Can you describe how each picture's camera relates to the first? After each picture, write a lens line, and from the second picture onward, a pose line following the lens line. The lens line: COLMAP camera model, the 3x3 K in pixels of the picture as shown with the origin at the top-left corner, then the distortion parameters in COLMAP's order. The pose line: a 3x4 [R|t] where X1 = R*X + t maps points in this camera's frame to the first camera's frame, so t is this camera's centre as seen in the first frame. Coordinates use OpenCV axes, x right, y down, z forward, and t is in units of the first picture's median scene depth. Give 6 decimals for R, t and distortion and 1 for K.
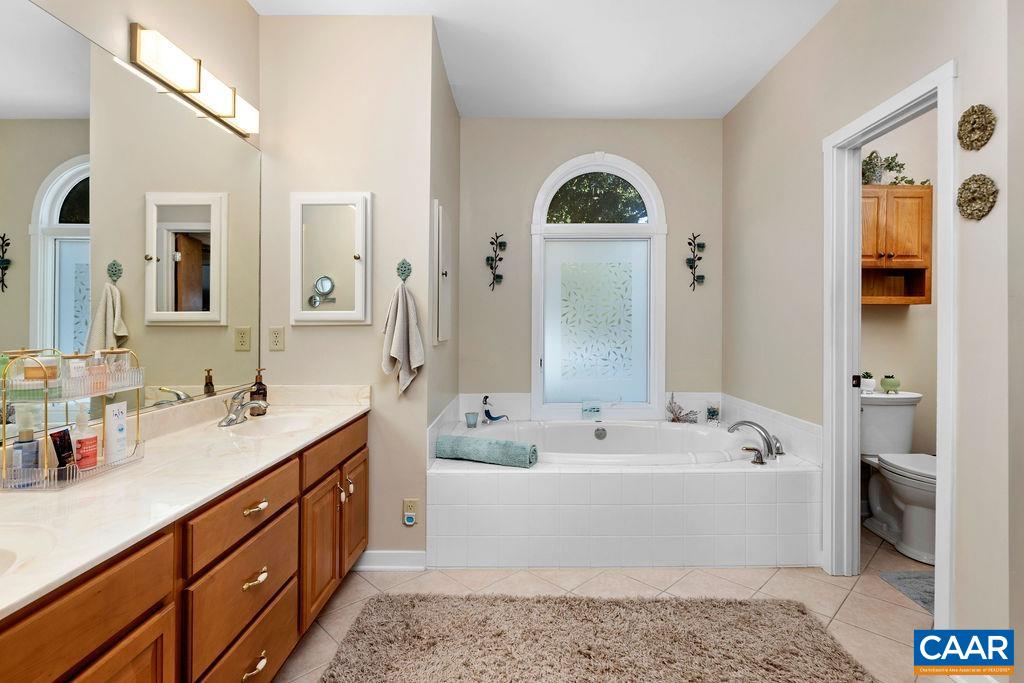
lens RADIAL K [[492.6, 0, 512.2], [0, 492.6, 335.9], [0, 0, 1]] dist [-0.005986, 0.000059]
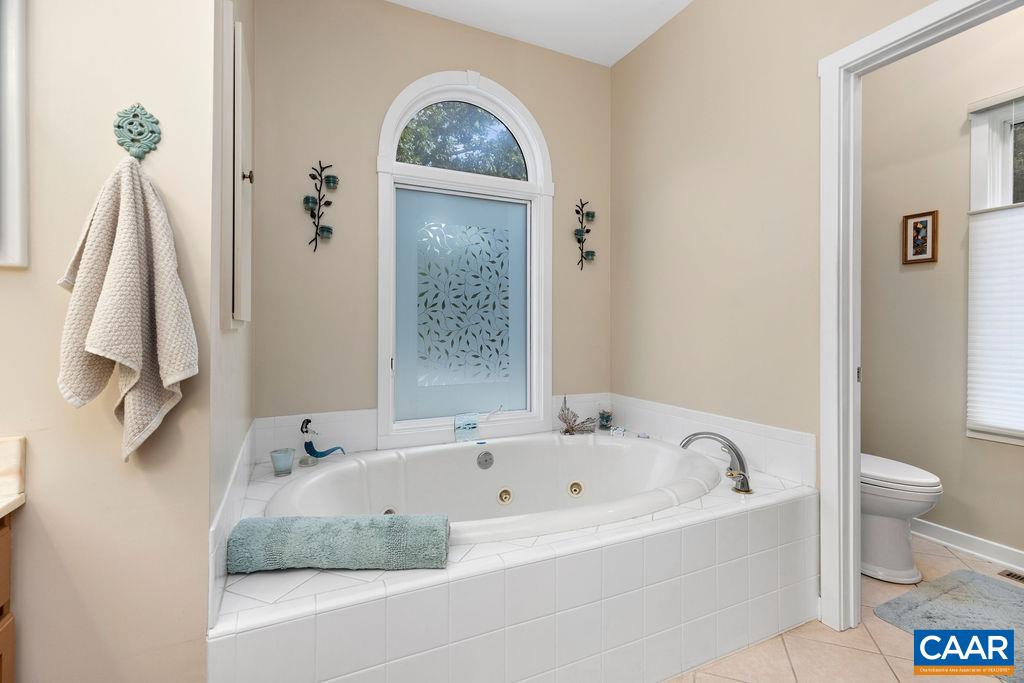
lens RADIAL K [[468.7, 0, 512.3], [0, 468.7, 336.1], [0, 0, 1]] dist [0.001937, -0.000679]
pose [[0.899412, -0.002607, 0.437094, -0.077402], [0.003016, 0.999995, -0.000244, 0.018613], [-0.437092, 0.001538, 0.899416, 0.357996]]
